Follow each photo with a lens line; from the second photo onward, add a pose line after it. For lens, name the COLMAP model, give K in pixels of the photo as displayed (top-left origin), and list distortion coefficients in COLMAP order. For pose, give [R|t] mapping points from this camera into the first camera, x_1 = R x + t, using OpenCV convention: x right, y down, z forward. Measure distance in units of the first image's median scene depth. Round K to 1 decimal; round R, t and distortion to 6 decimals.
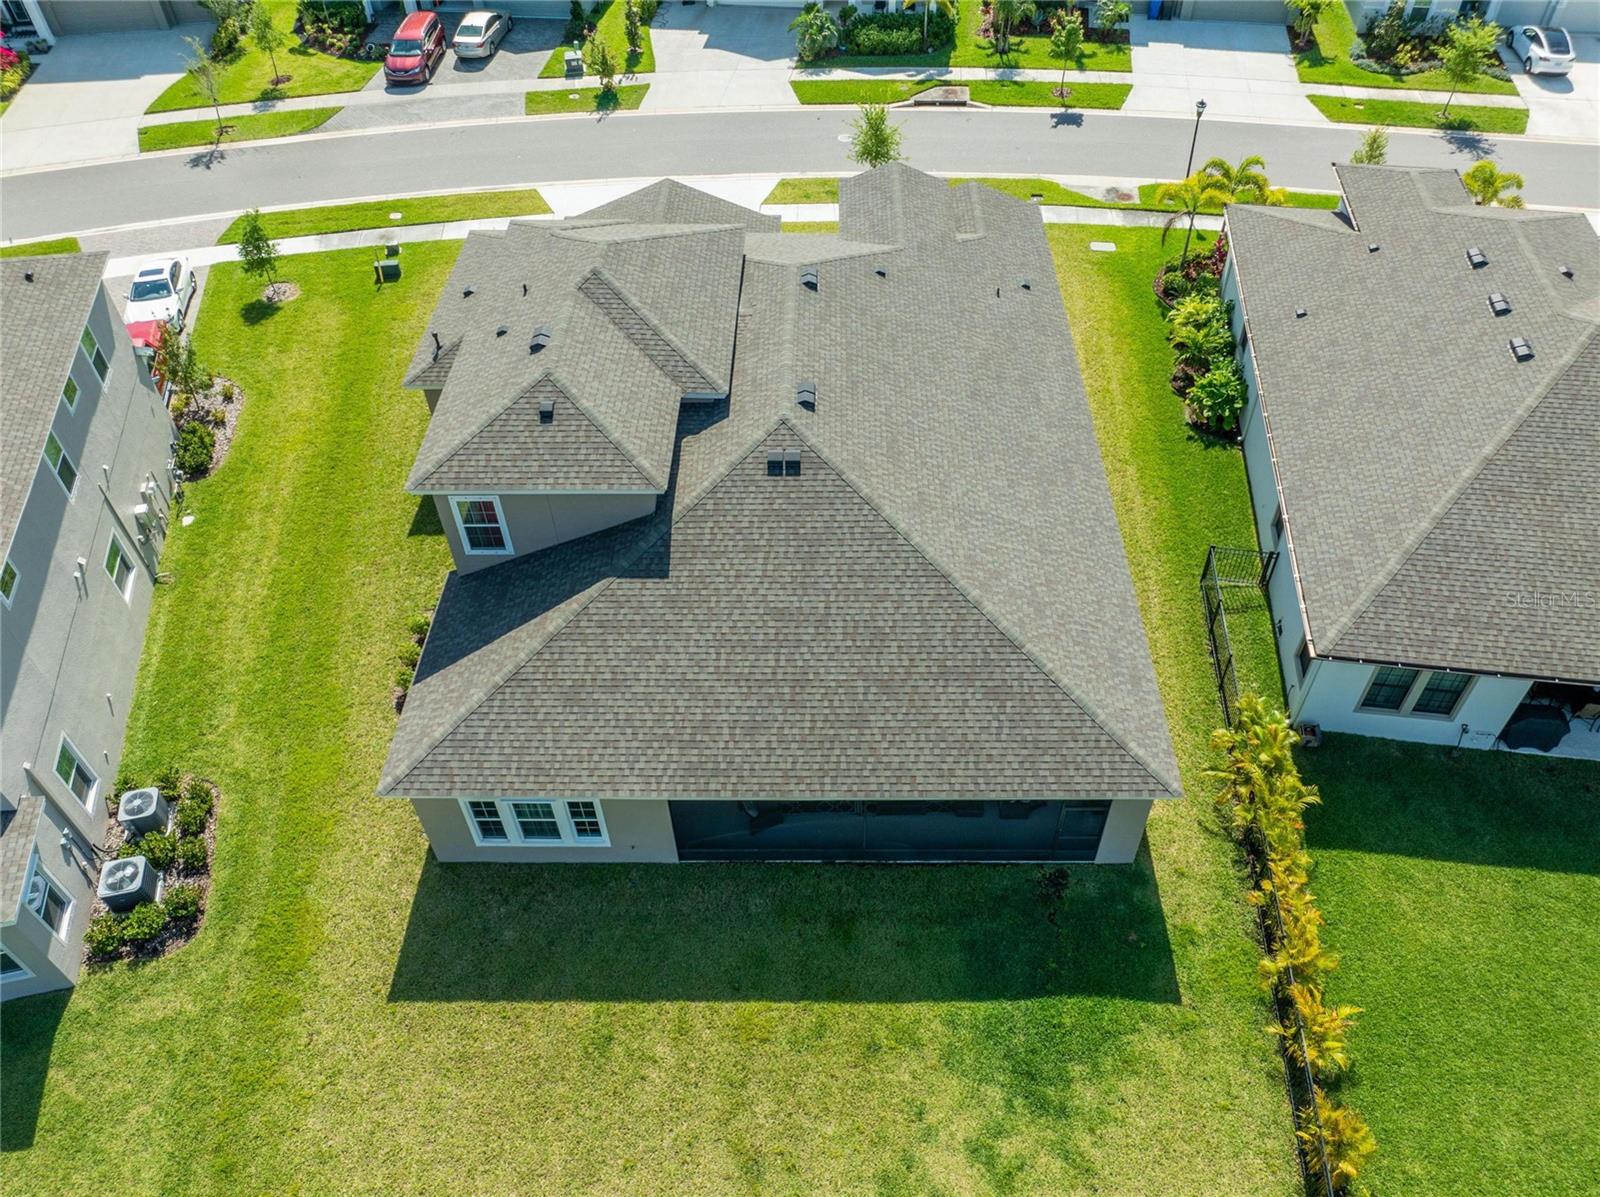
lens RADIAL K [[1164.0, 0, 832.5], [0, 1164.0, 597.3], [0, 0, 1]] dist [-0.032511, -0.000367]
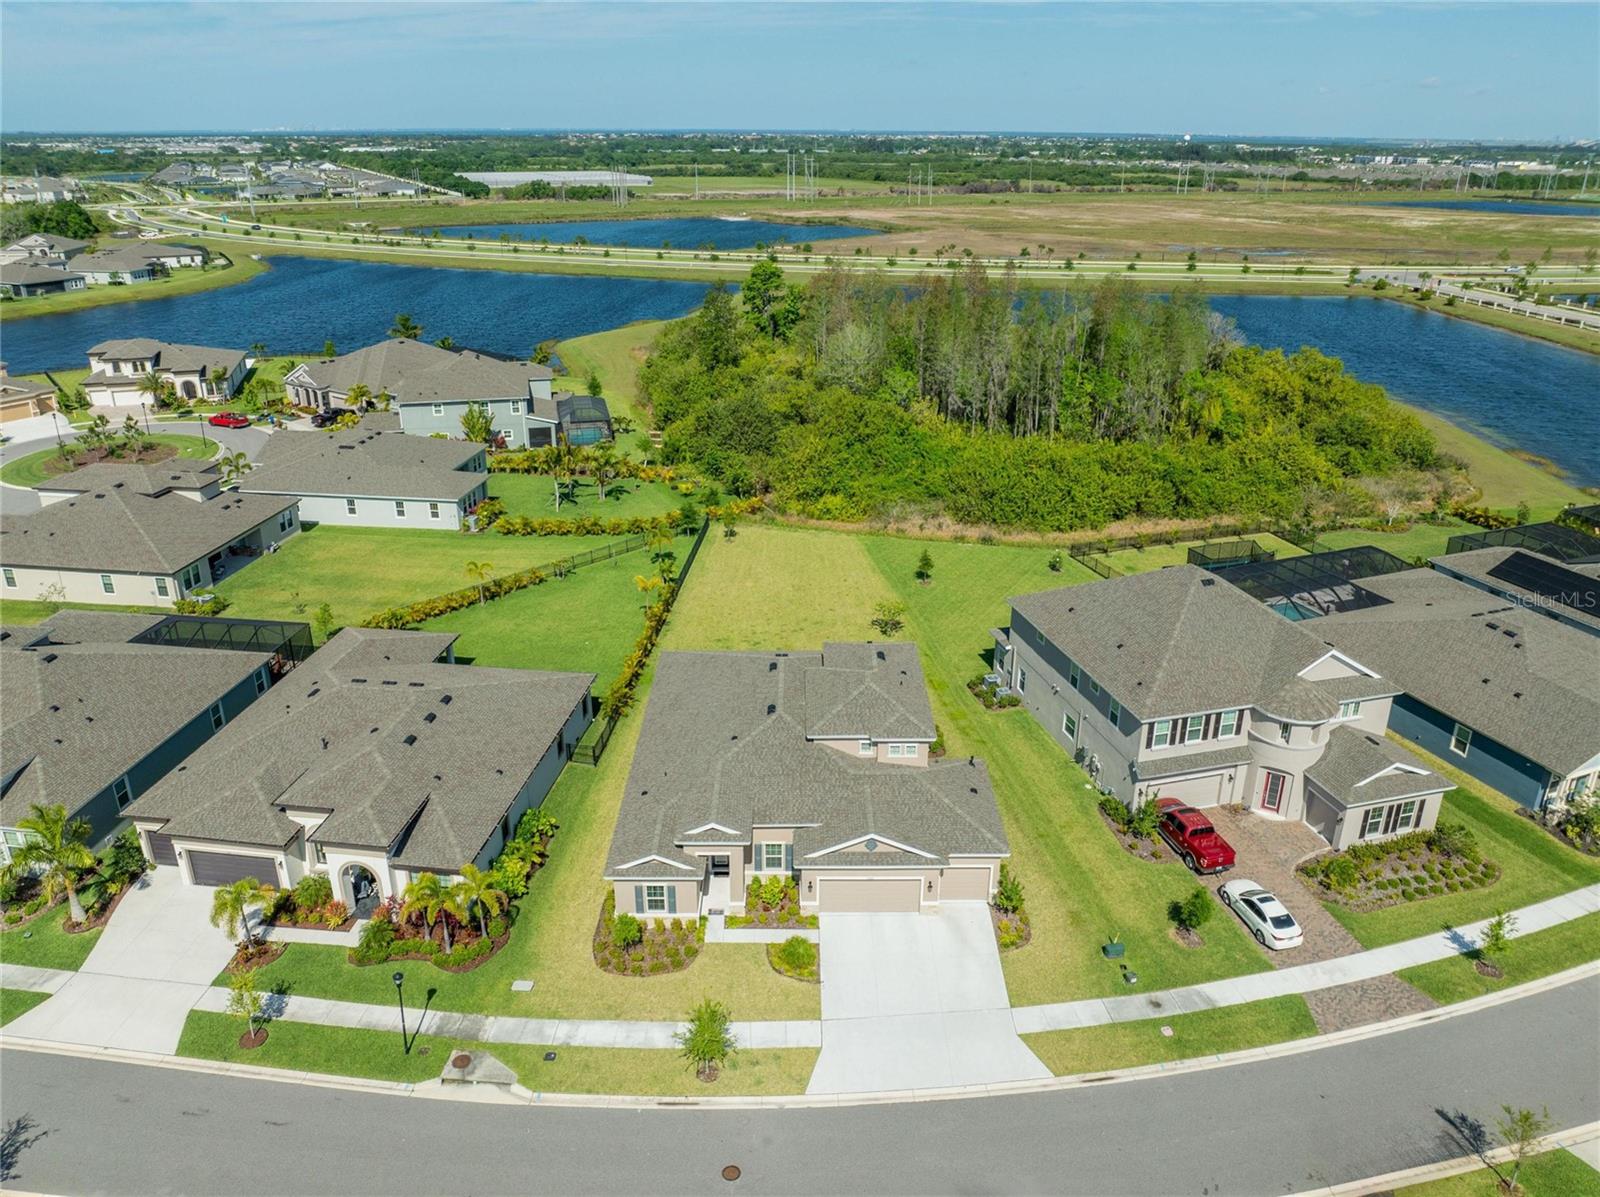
lens RADIAL K [[1139.7, 0, 805.3], [0, 1139.7, 592.9], [0, 0, 1]] dist [-0.037641, -0.002319]
pose [[-0.999944, 0.005108, -0.009308, -0.052052], [-0.006805, 0.364615, 0.931134, -1.889971], [0.008150, 0.931145, -0.364559, 1.316353]]
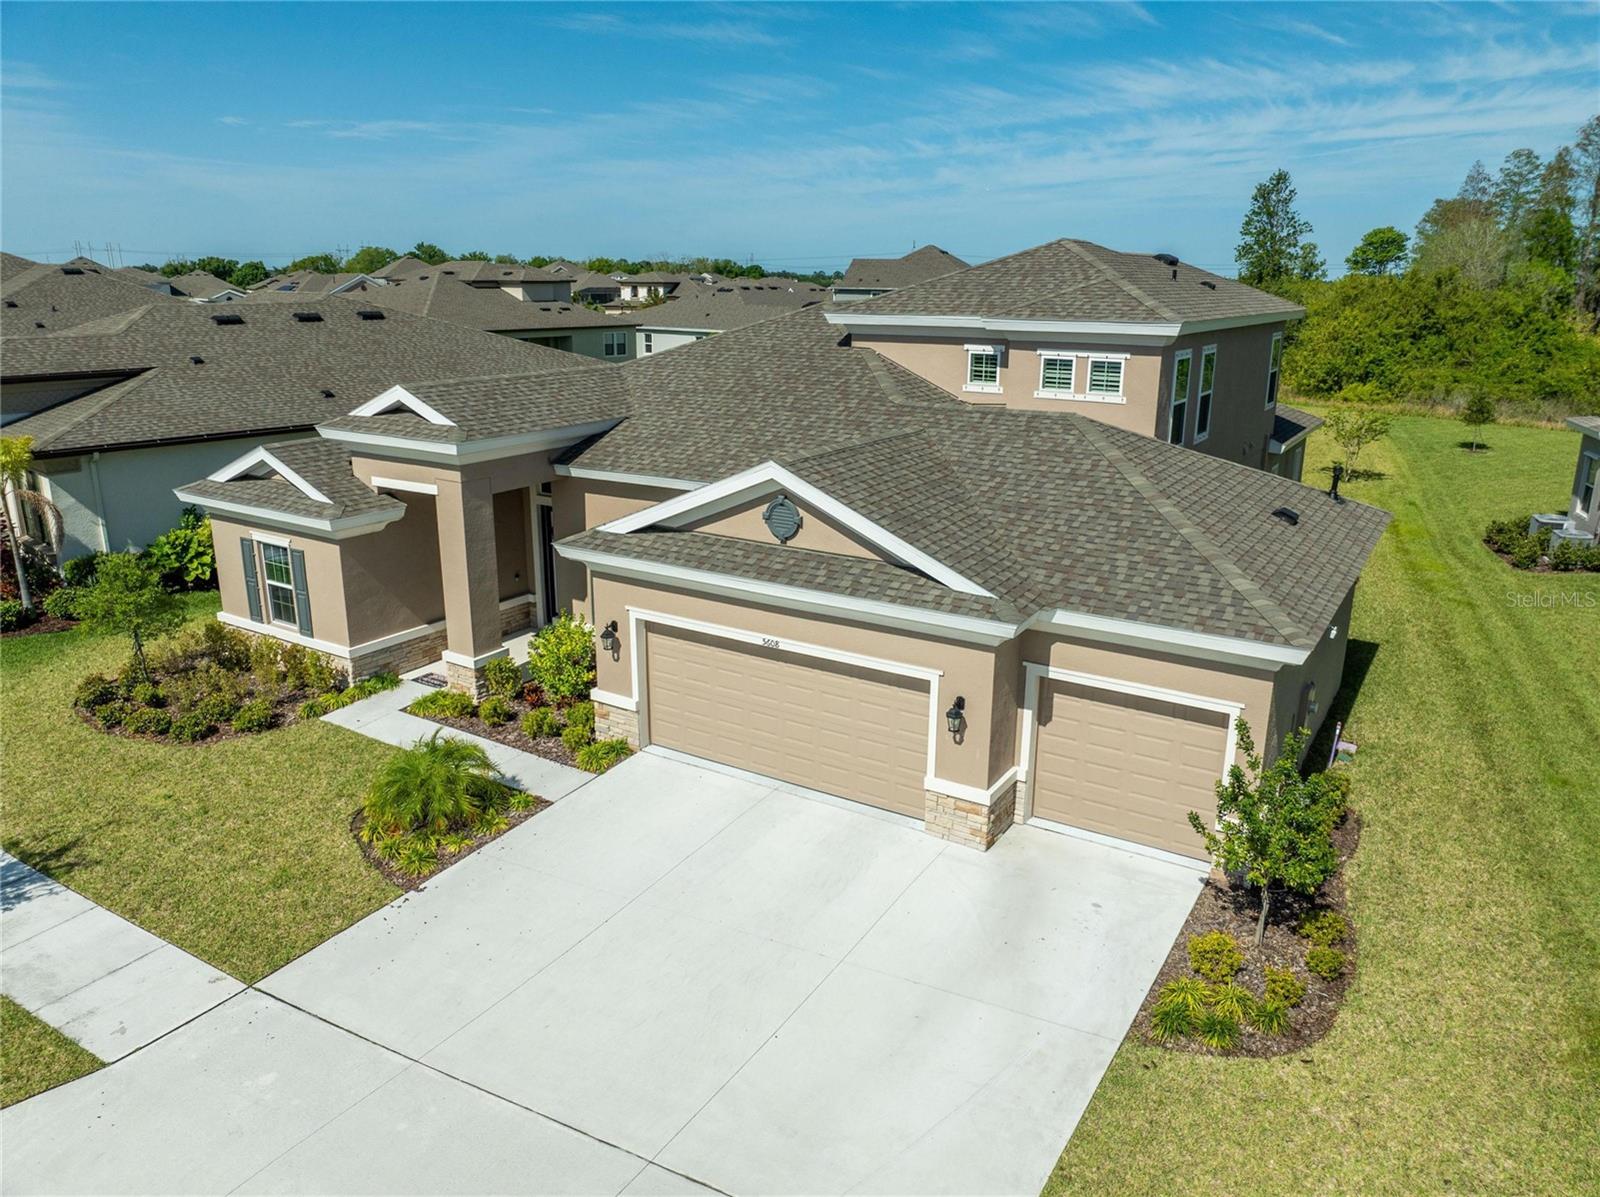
lens RADIAL K [[1126.2, 0, 802.6], [0, 1126.2, 585.8], [0, 0, 1]] dist [-0.033783, 0.000203]
pose [[-0.846418, -0.142720, 0.513037, -0.381451], [0.382503, 0.507348, 0.772198, -0.678672], [-0.370496, 0.849841, -0.374838, 1.258167]]
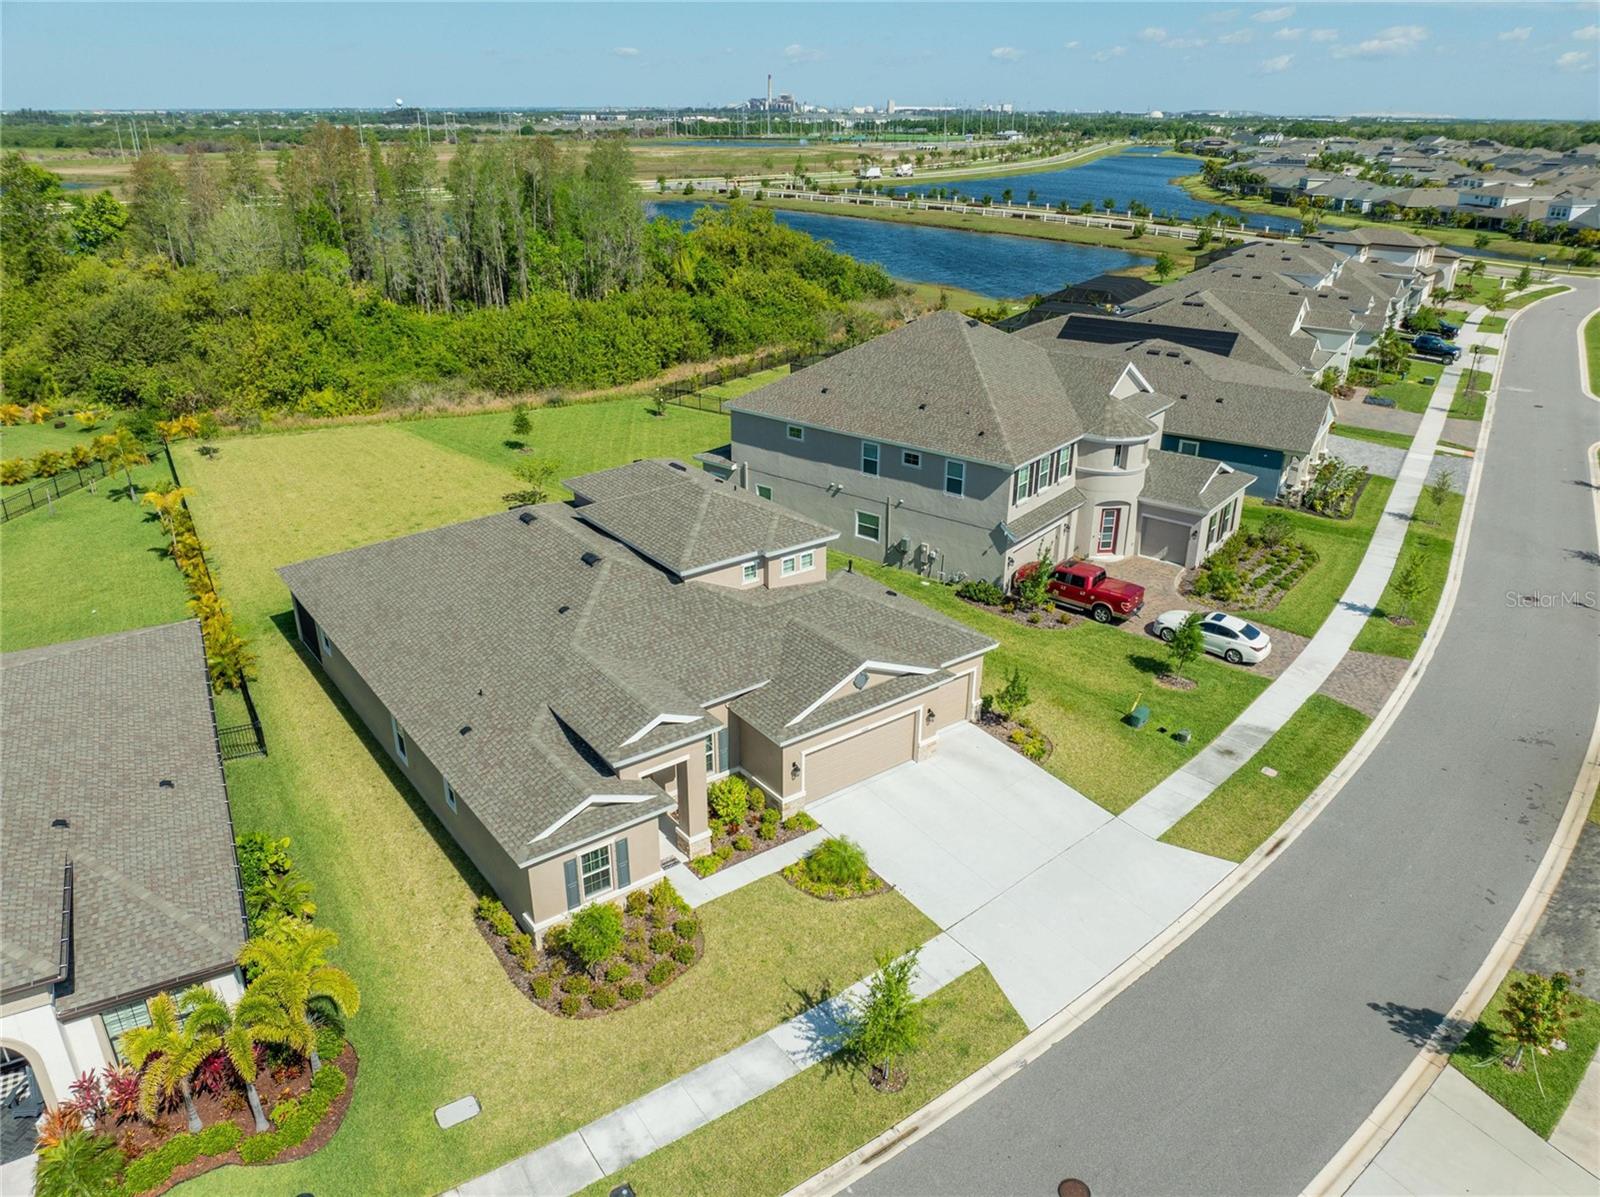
lens RADIAL K [[1127.8, 0, 807.7], [0, 1127.8, 595.1], [0, 0, 1]] dist [-0.030263, -0.005018]
pose [[-0.795855, 0.243495, -0.554369, 0.431465], [-0.438327, 0.399945, 0.804931, -1.192187], [0.417714, 0.883603, -0.211568, 1.205922]]
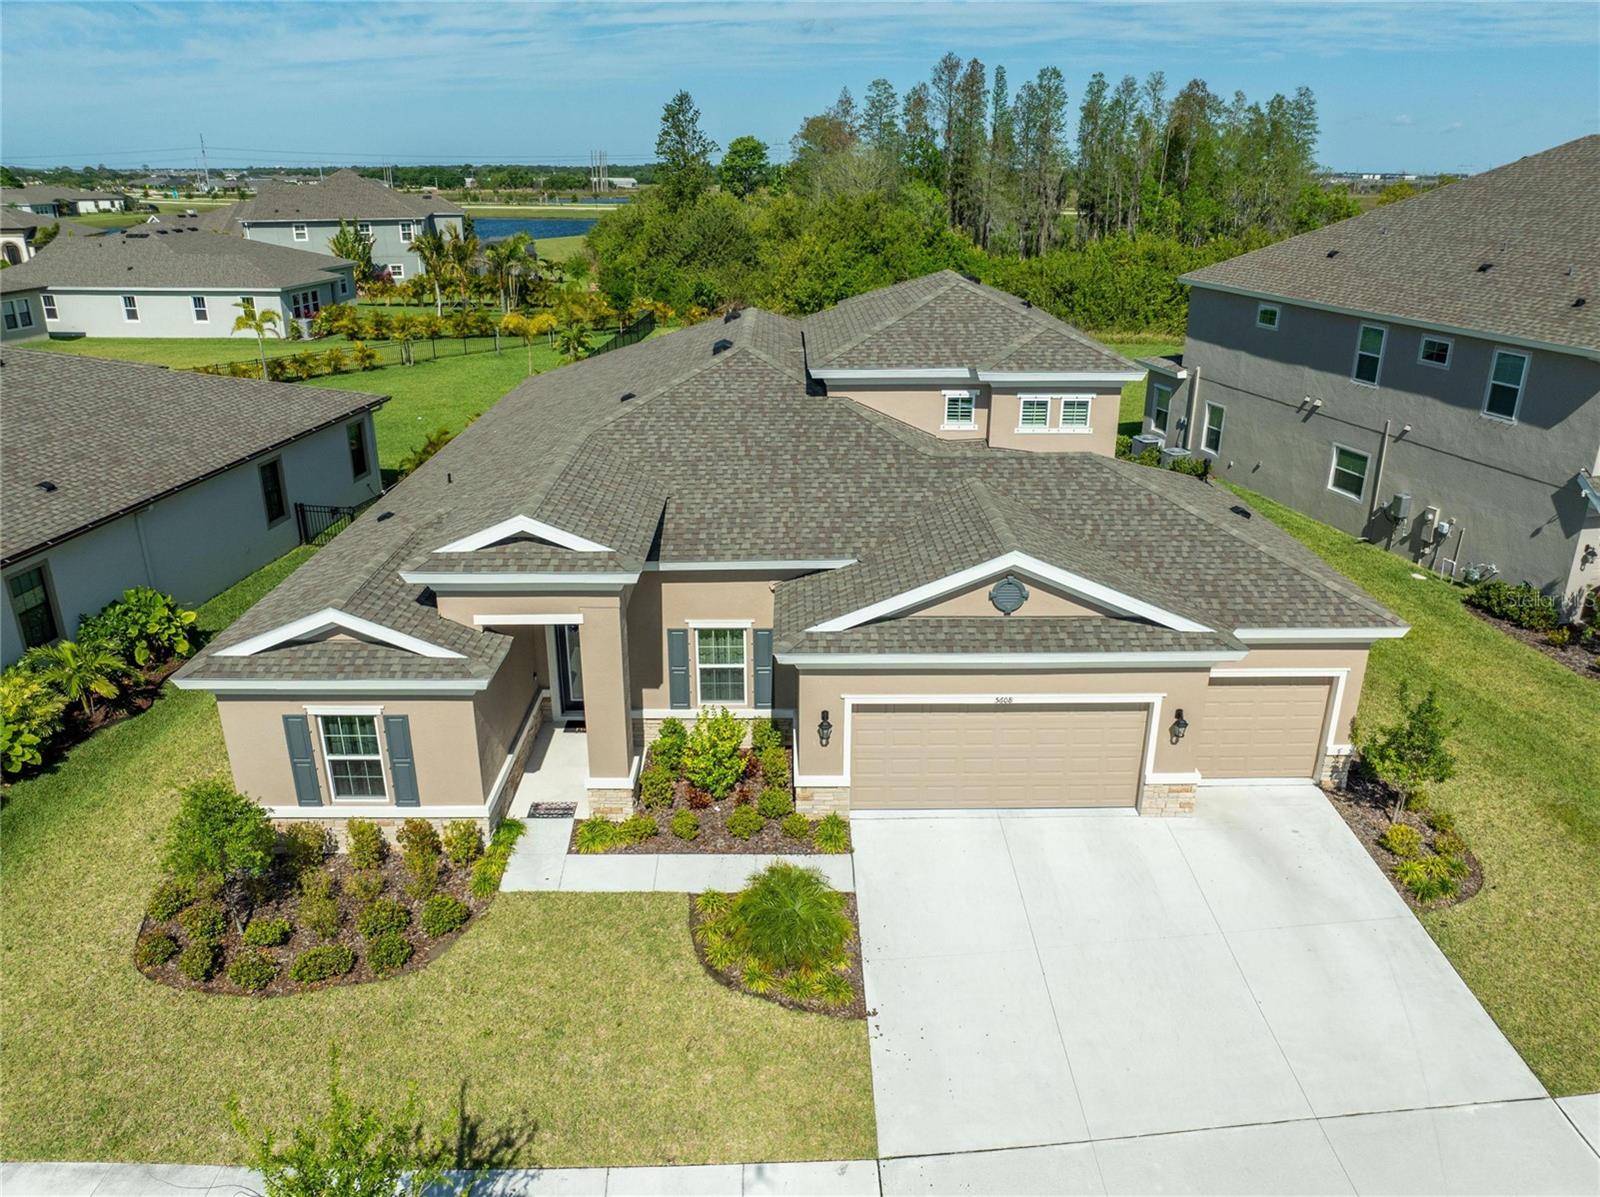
lens RADIAL K [[1127.8, 0, 807.7], [0, 1127.8, 595.1], [0, 0, 1]] dist [-0.030263, -0.005018]
pose [[-0.999762, 0.009357, -0.019689, -0.053671], [-0.014527, 0.387384, 0.921804, -0.819955], [0.016253, 0.921871, -0.387156, 1.269452]]
